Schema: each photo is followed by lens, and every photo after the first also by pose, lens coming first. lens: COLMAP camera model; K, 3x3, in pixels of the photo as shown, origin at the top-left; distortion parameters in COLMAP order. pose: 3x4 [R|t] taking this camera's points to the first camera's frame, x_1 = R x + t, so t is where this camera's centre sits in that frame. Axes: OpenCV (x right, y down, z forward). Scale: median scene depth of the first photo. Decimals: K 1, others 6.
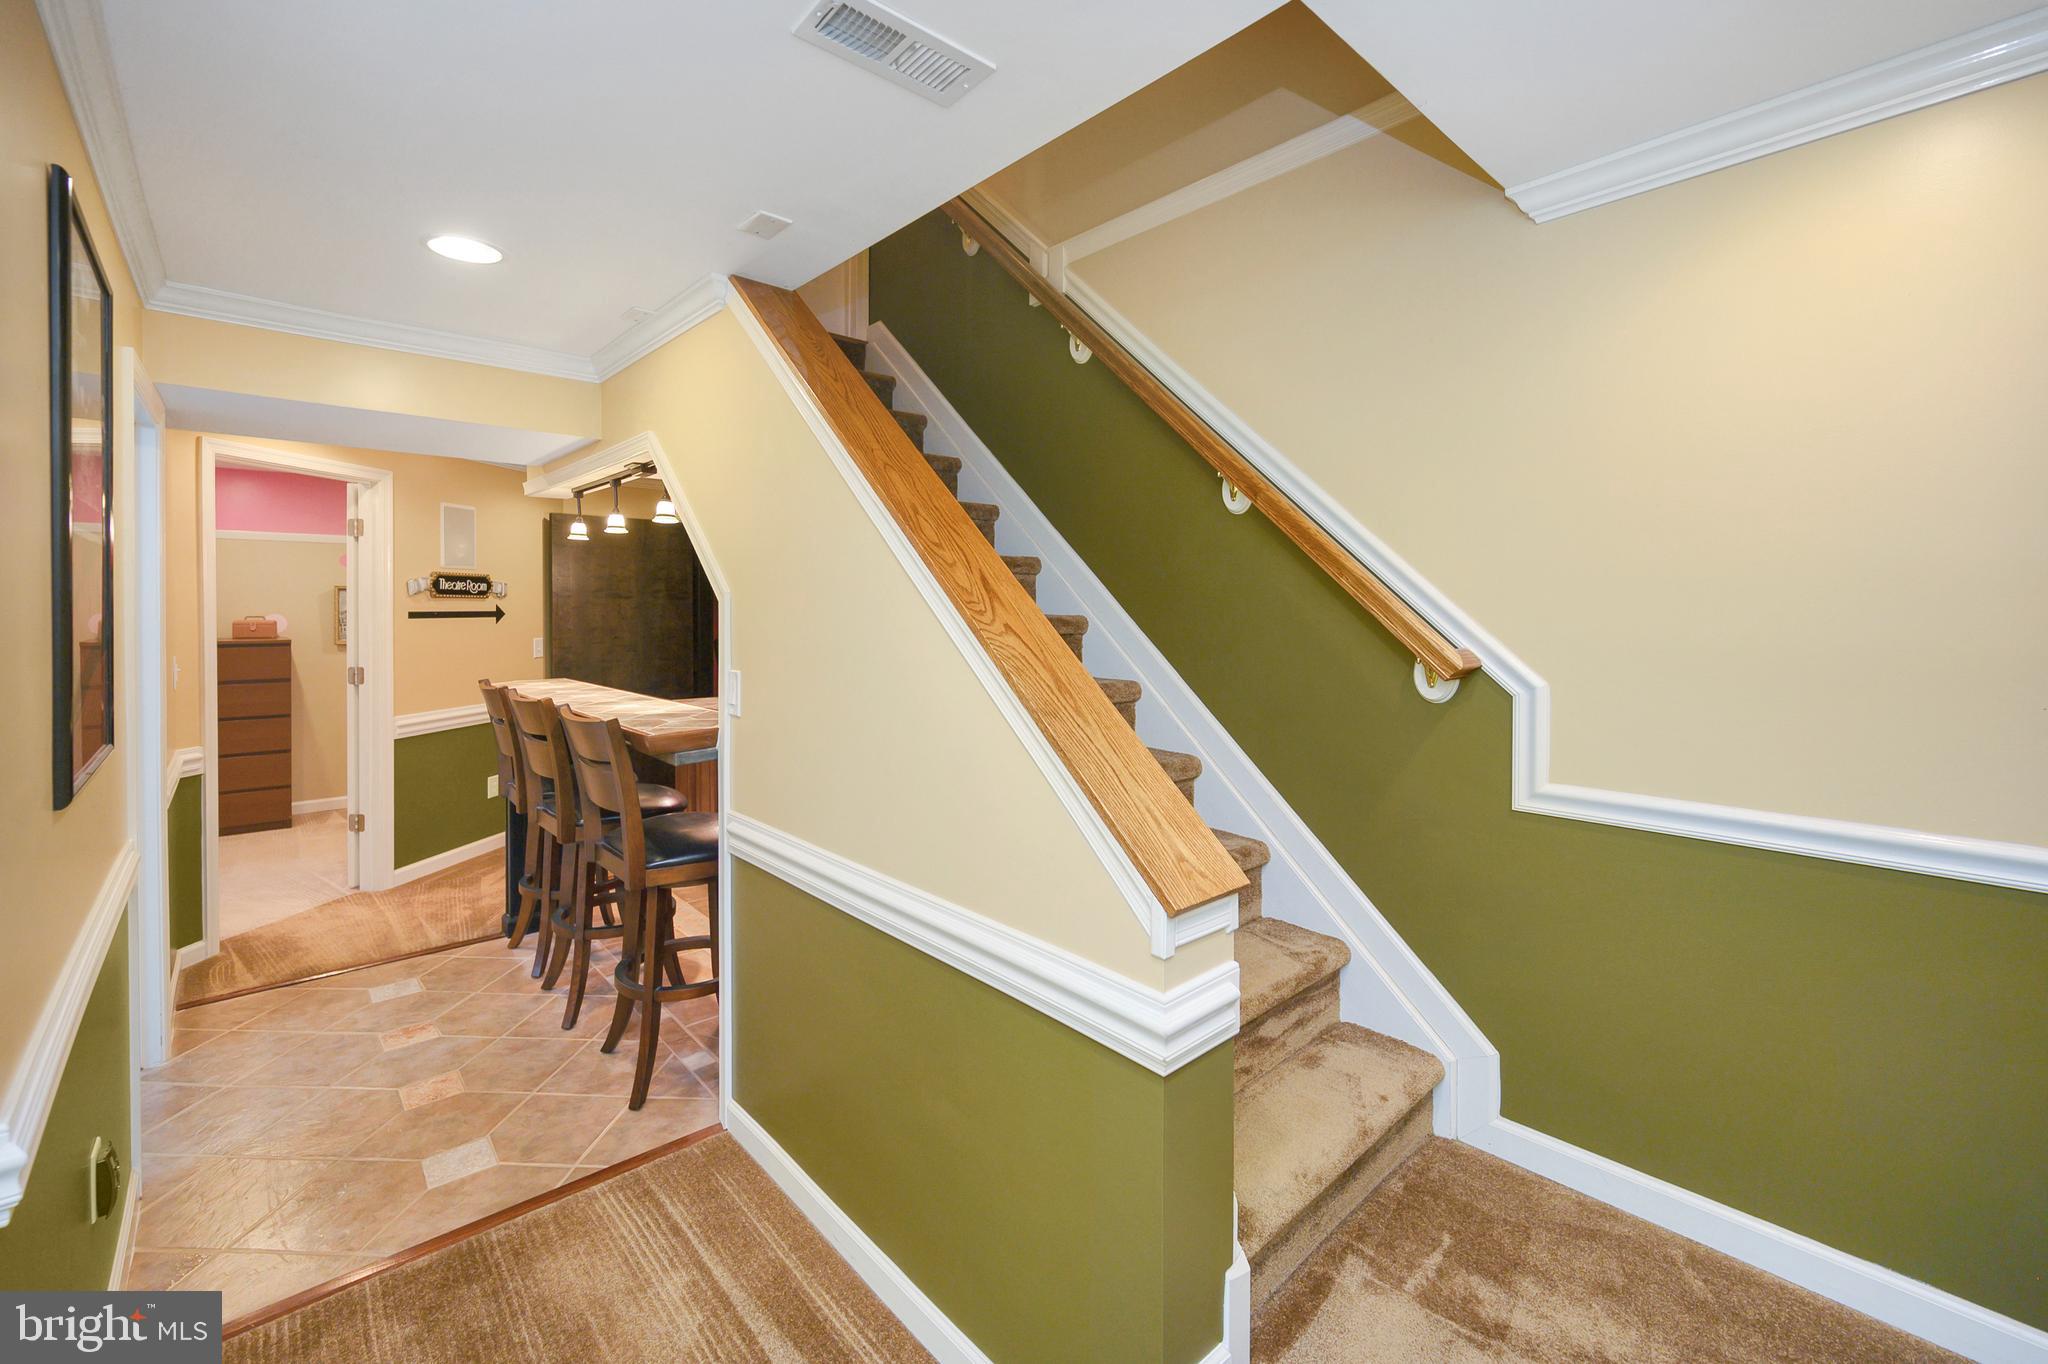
lens RADIAL K [[860.3, 0, 1033.5], [0, 860.3, 604.9], [0, 0, 1]] dist [-0.003412, -0.000530]
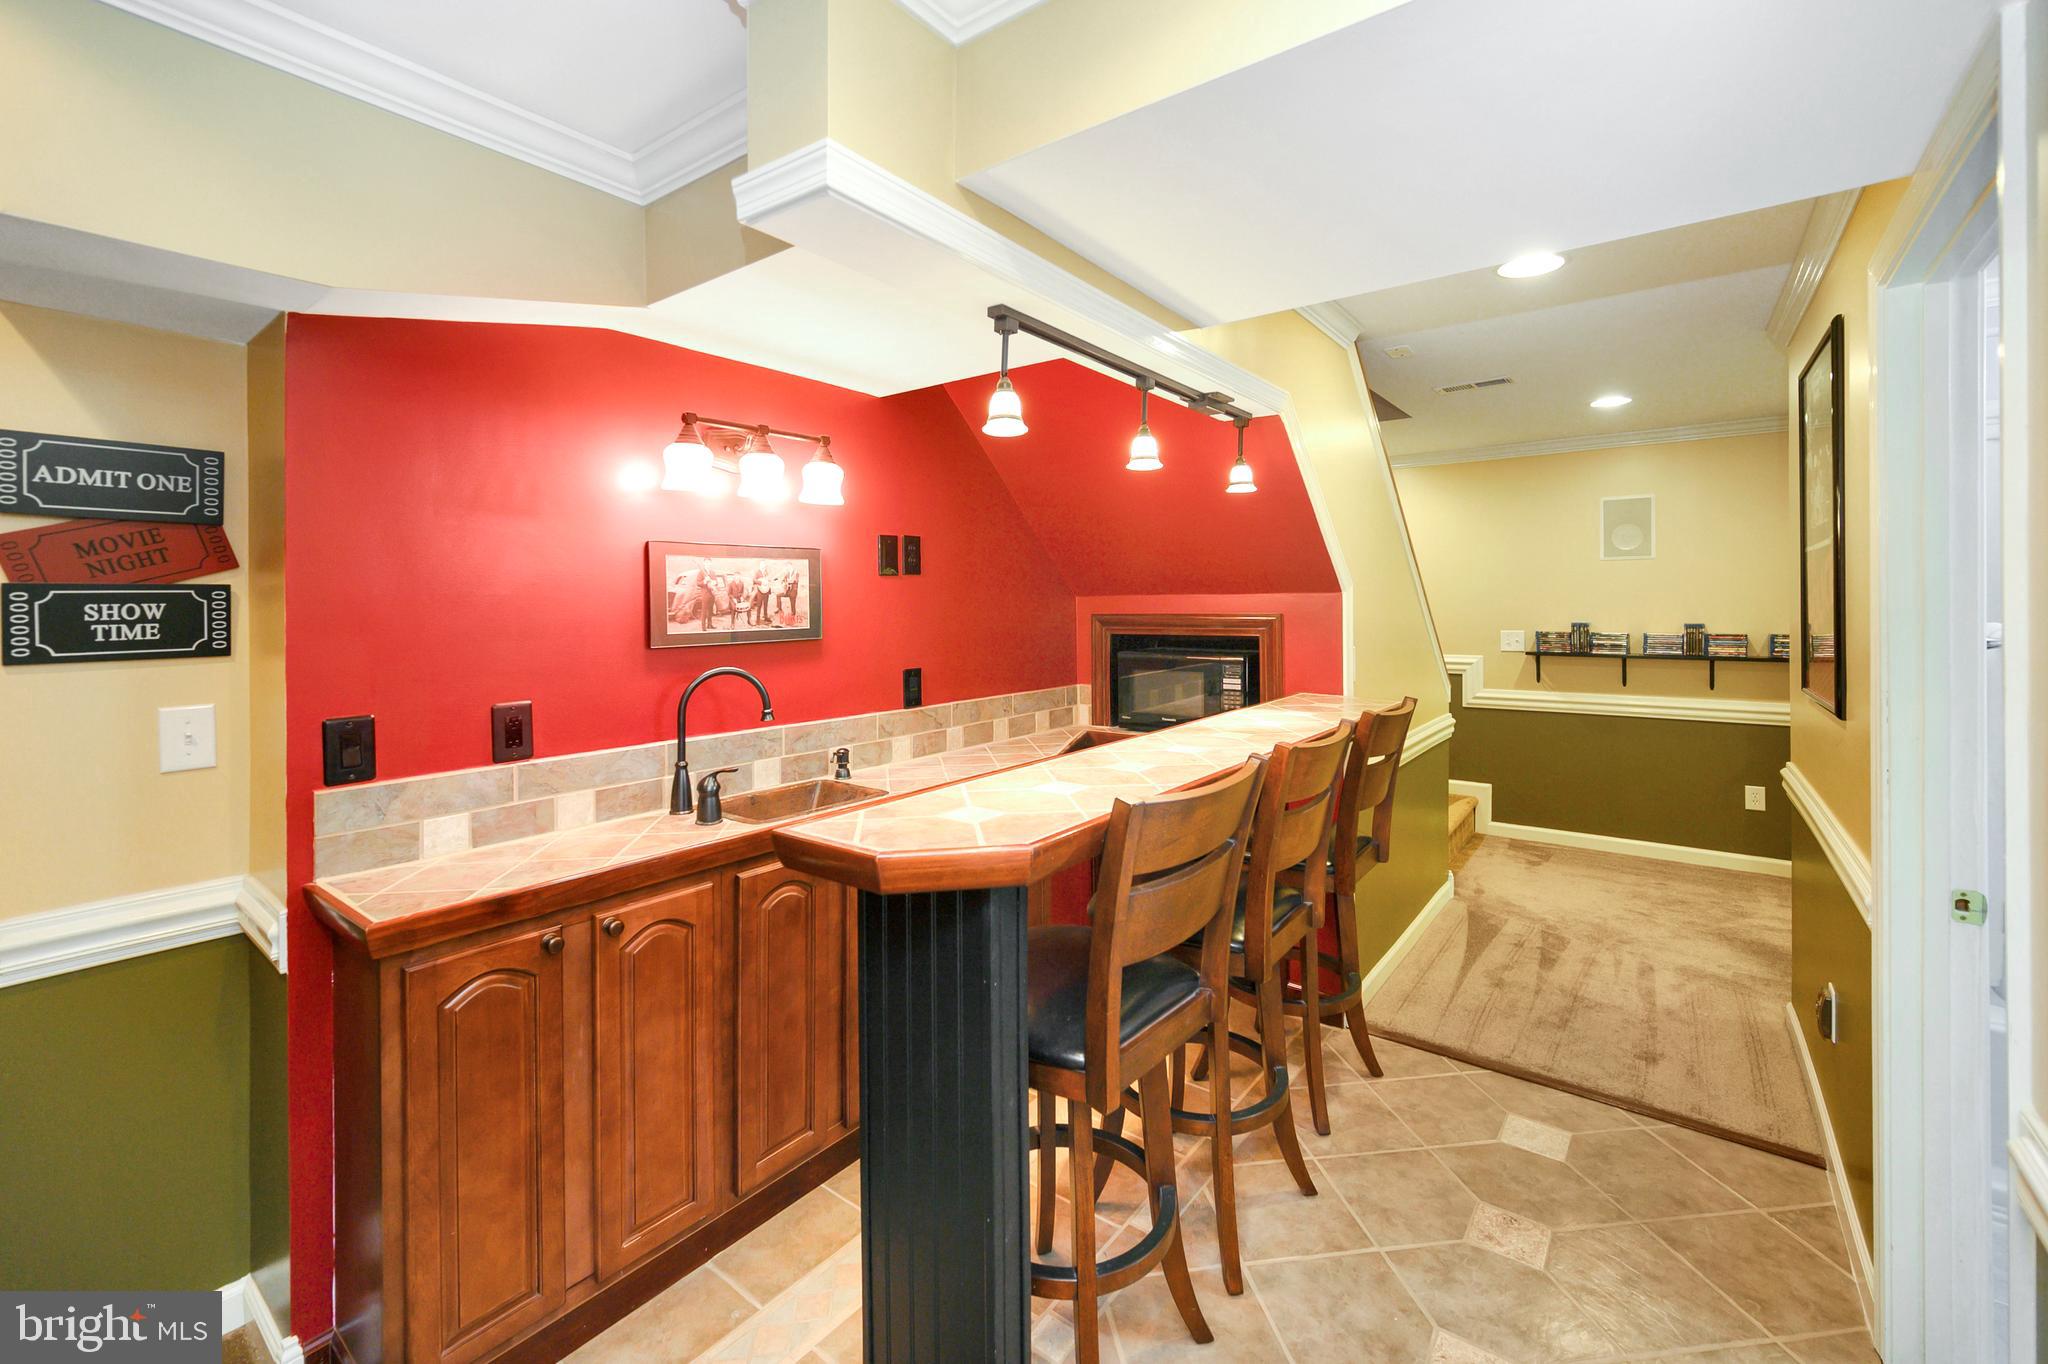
lens RADIAL K [[860.3, 0, 1033.5], [0, 860.3, 604.9], [0, 0, 1]] dist [-0.003412, -0.000530]
pose [[-0.183360, -0.004806, 0.983034, -0.807548], [-0.001960, 0.999988, 0.004523, 0.005069], [-0.983044, -0.001098, -0.183368, 0.917873]]
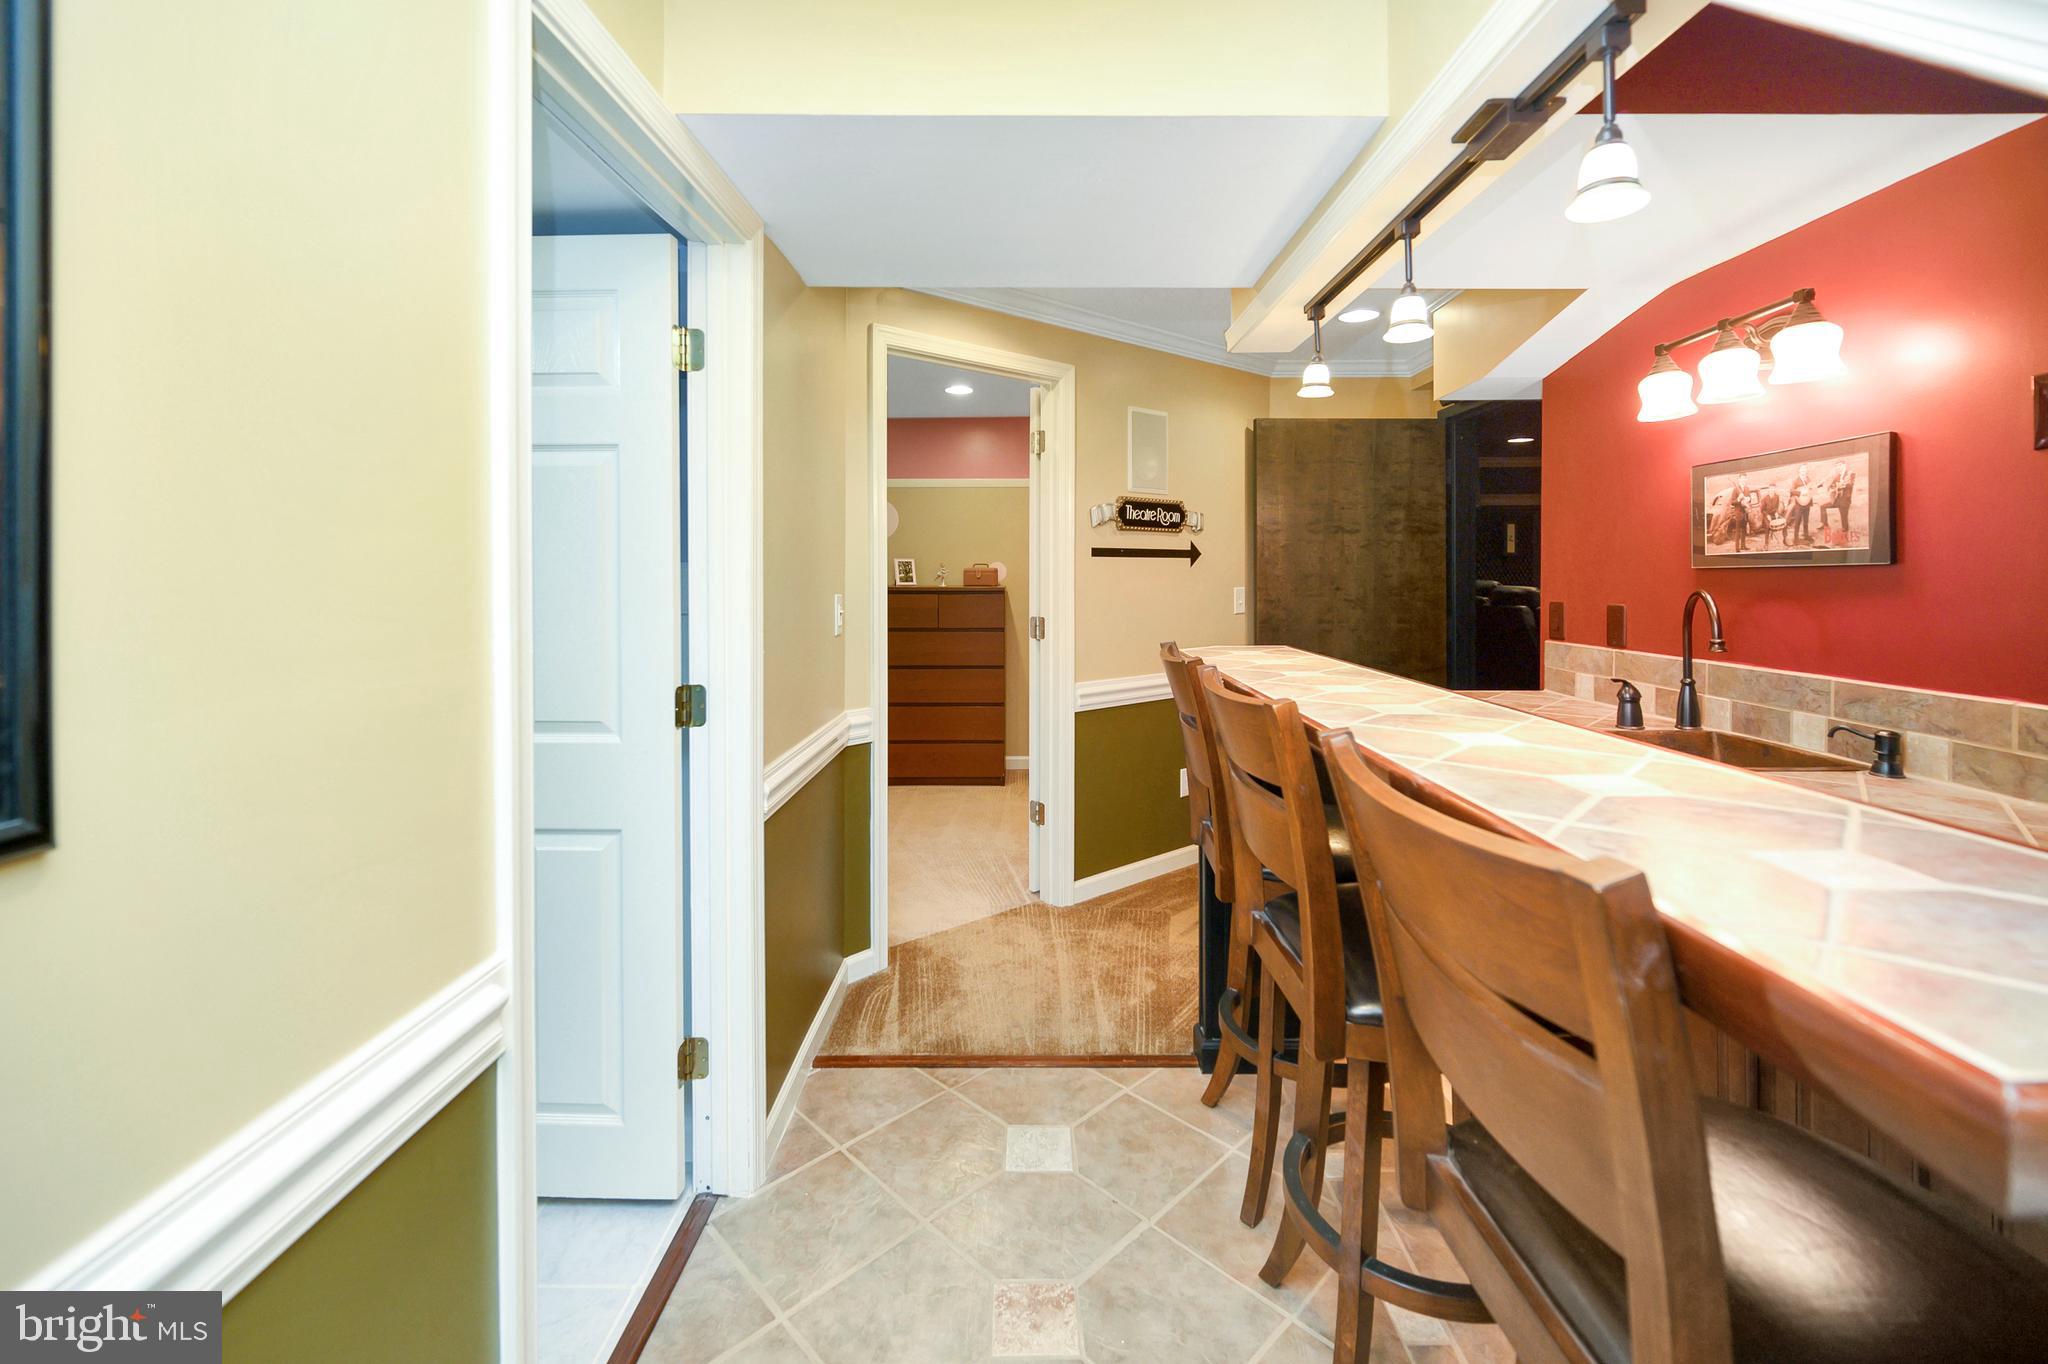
lens RADIAL K [[860.3, 0, 1033.5], [0, 860.3, 604.9], [0, 0, 1]] dist [-0.003412, -0.000530]
pose [[0.734842, 0.022219, -0.677874, -0.255909], [0.004601, 0.999277, 0.037742, 0.031600], [0.678223, -0.030853, 0.734209, 0.418964]]
